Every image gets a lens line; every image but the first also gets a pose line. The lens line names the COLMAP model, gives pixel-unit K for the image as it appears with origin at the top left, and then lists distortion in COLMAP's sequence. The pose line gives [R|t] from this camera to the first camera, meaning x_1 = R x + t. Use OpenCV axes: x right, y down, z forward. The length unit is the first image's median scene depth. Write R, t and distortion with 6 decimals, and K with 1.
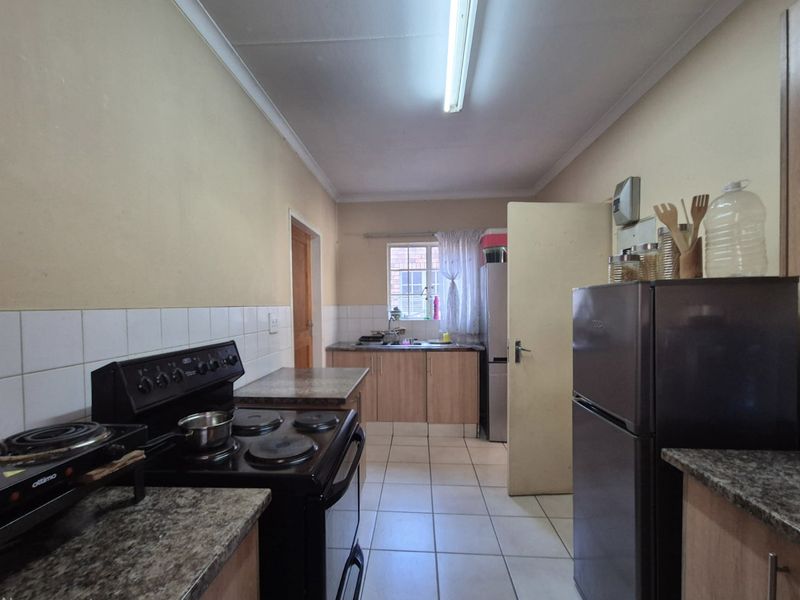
lens RADIAL K [[331.2, 0, 394.9], [0, 331.2, 308.7], [0, 0, 1]] dist [0.001423, -0.000116]
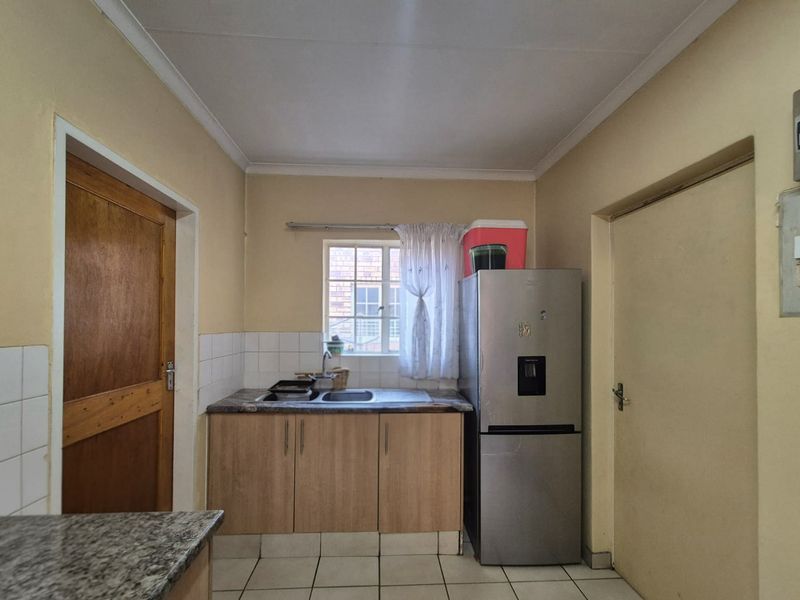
lens RADIAL K [[331.2, 0, 394.9], [0, 331.2, 308.7], [0, 0, 1]] dist [0.001423, -0.000116]
pose [[0.991876, 0.020538, 0.125542, 0.039982], [-0.013025, 0.998091, -0.060378, -0.022345], [-0.126542, 0.058252, 0.990249, 0.349356]]
